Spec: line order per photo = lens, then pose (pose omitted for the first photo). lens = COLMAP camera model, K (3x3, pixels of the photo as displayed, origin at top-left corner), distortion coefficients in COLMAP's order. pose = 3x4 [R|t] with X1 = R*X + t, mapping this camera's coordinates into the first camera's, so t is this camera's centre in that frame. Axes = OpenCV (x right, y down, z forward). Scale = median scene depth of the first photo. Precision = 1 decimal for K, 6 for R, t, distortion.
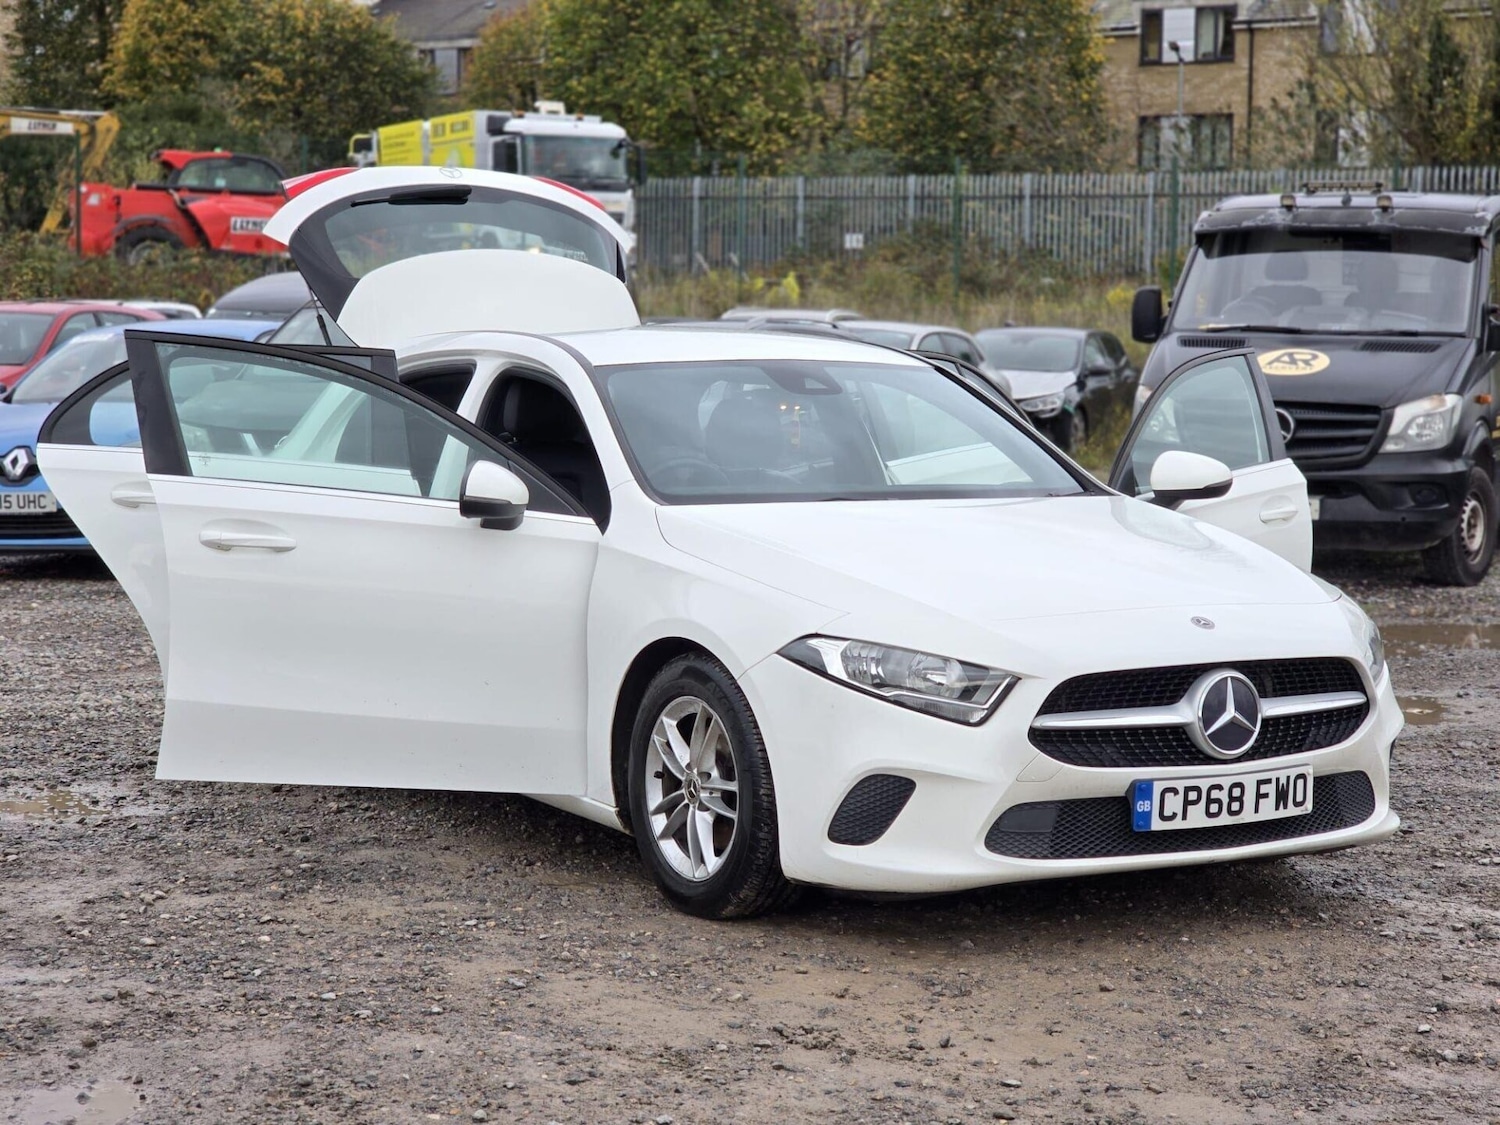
lens RADIAL K [[2718.3, 0, 769.8], [0, 2718.3, 564.9], [0, 0, 1]] dist [0.020367, -0.005559]
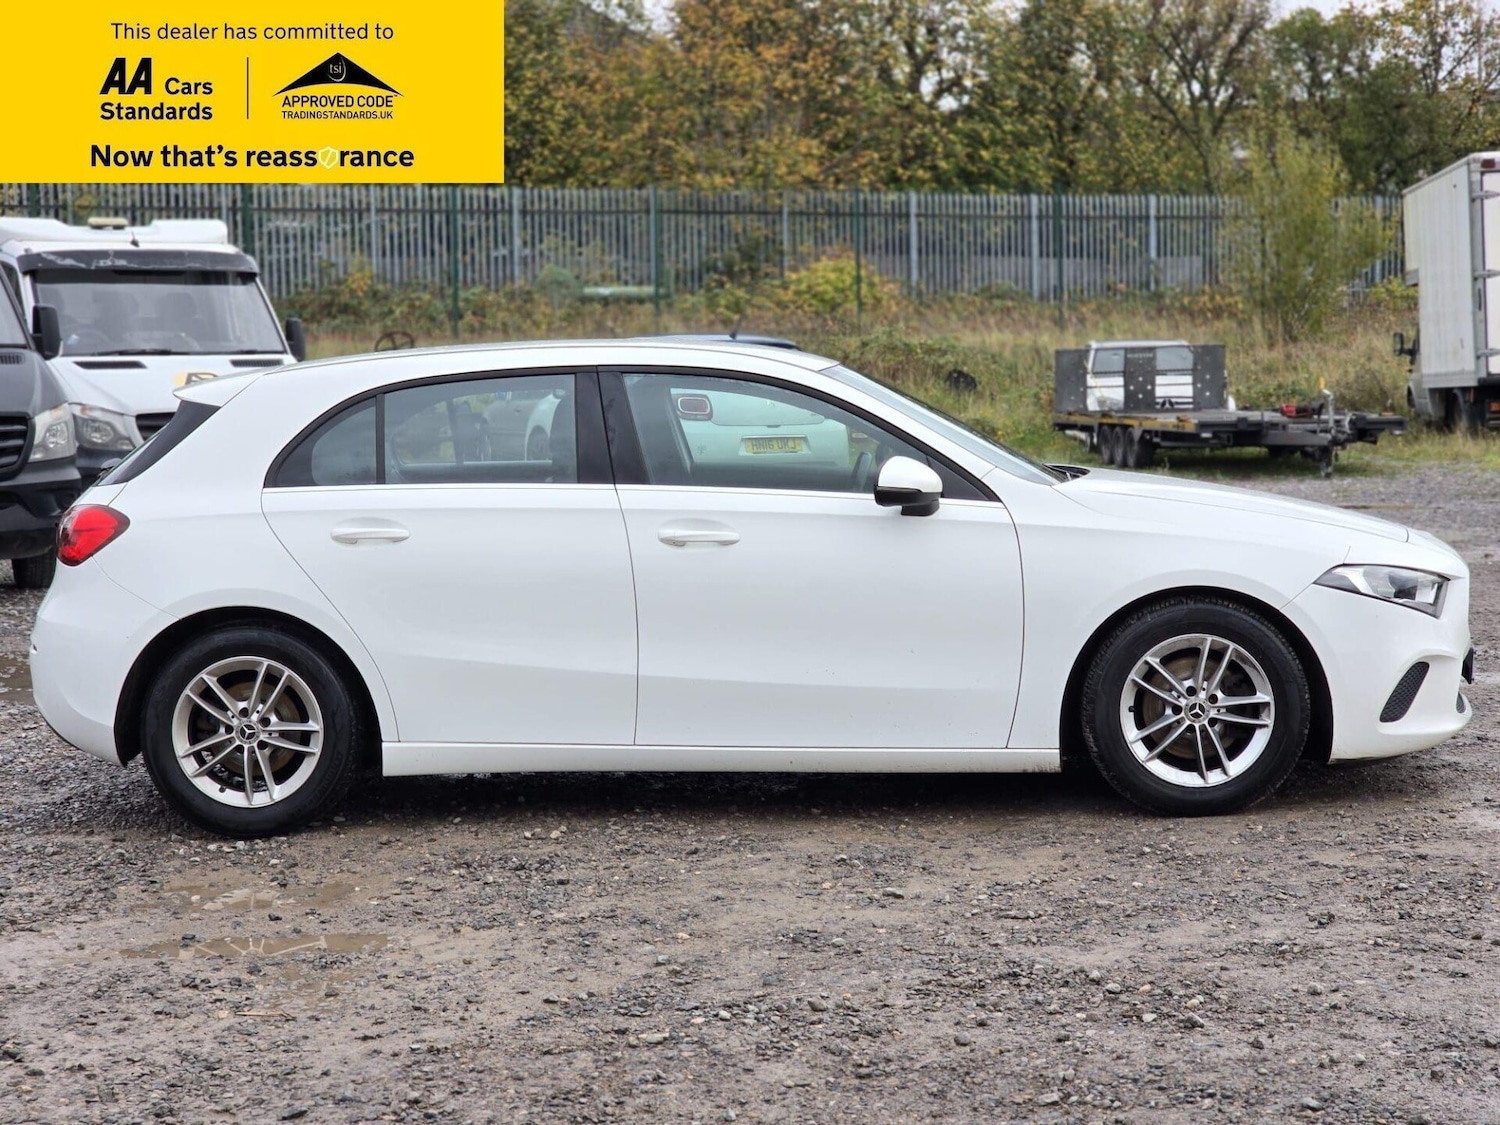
lens RADIAL K [[2734.7, 0, 750.0], [0, 2734.7, 562.5], [0, 0, 1]] dist [0.006443, 0.129708]
pose [[0.581997, -0.088695, 0.808339, -0.977981], [0.093469, 0.994742, 0.041851, -0.046055], [-0.807801, 0.051198, 0.587228, 0.387735]]
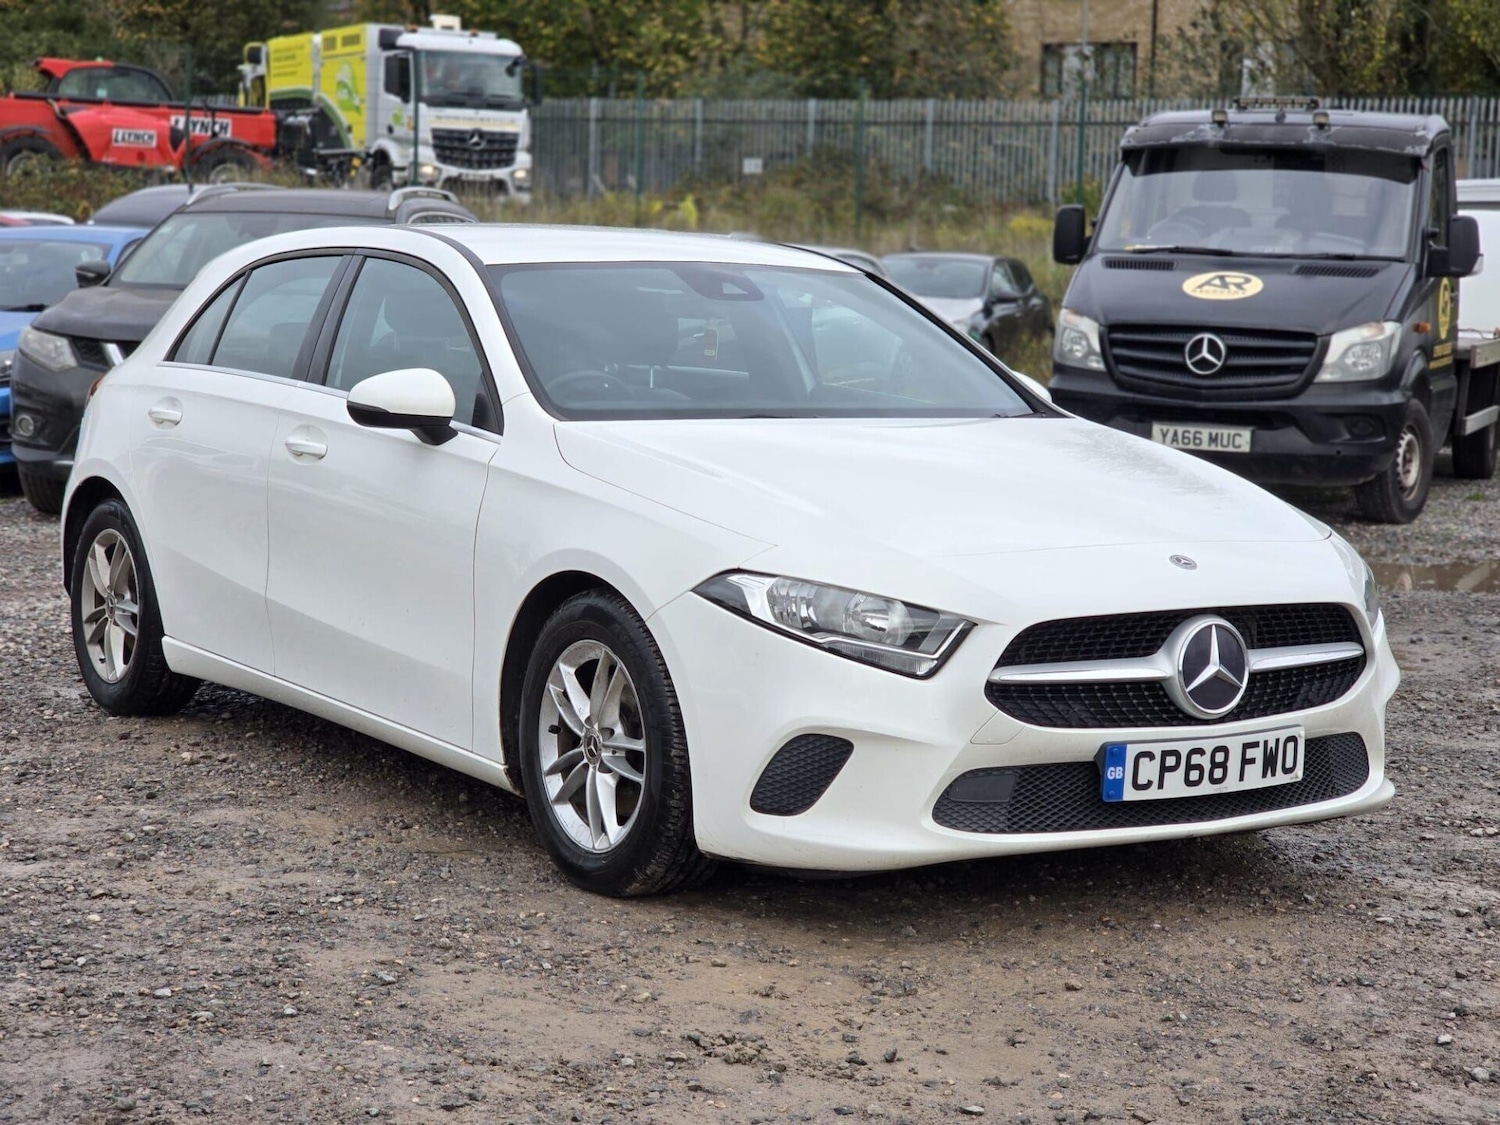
lens RADIAL K [[2734.7, 0, 750.0], [0, 2734.7, 562.5], [0, 0, 1]] dist [0.006443, 0.129708]
pose [[0.999425, 0.010523, 0.032233, -0.006160], [-0.011317, 0.999635, 0.024547, 0.001228], [-0.031963, -0.024898, 0.999179, 0.109254]]
